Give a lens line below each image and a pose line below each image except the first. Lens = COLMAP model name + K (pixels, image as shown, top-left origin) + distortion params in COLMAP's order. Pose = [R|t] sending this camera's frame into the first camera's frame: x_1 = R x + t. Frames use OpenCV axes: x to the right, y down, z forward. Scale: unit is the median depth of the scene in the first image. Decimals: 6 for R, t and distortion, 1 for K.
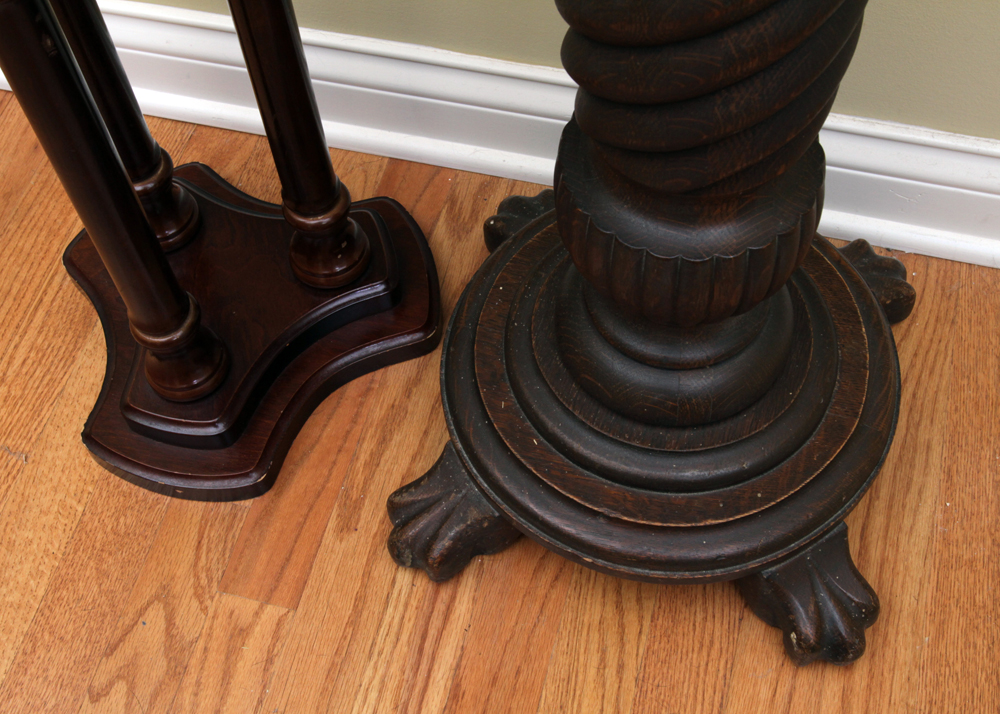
lens RADIAL K [[1331.8, 0, 498.8], [0, 1331.8, 357.1], [0, 0, 1]] dist [-0.028355, 0.000000]
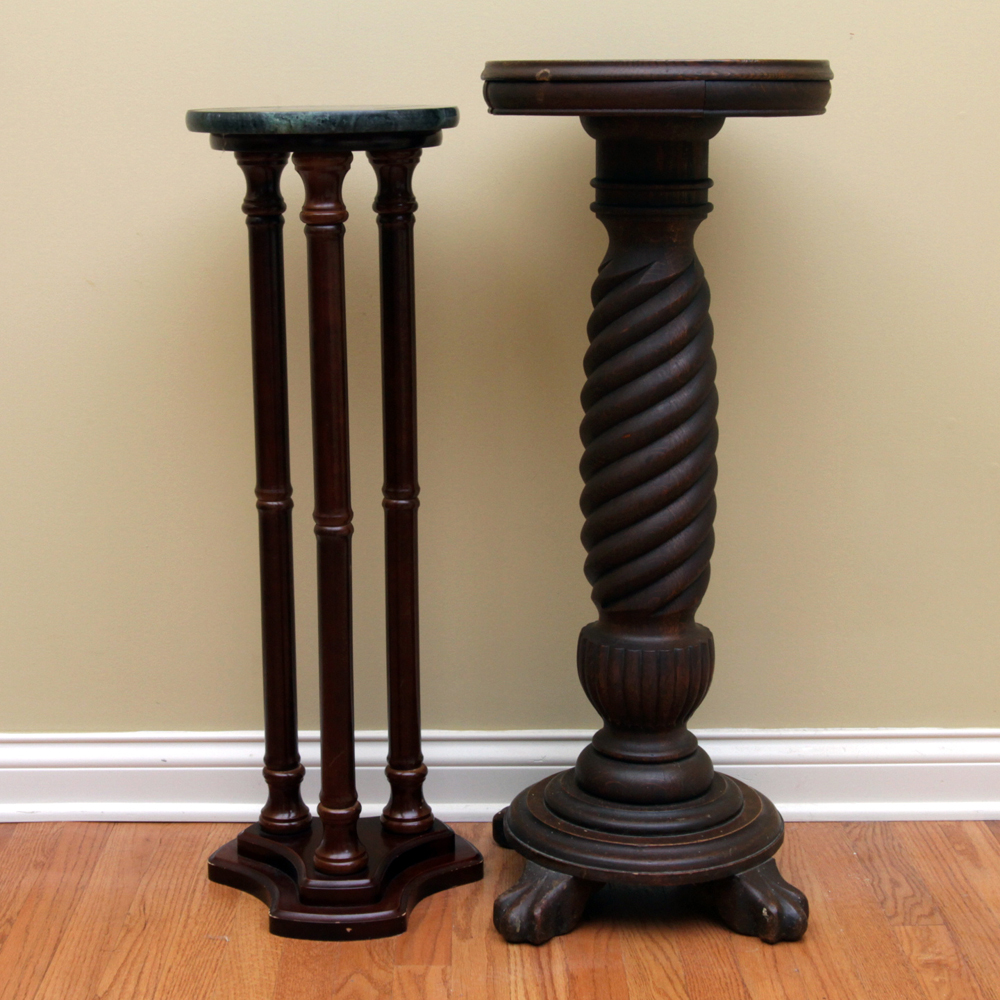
lens RADIAL K [[2255.1, 0, 499.9], [0, 2255.1, 499.8], [0, 0, 1]] dist [-0.002535, 0.000000]
pose [[0.957745, -0.004396, 0.287584, -0.777696], [0.212704, 0.683862, -0.697918, 1.517766], [-0.193600, 0.729598, 0.655901, -0.992829]]
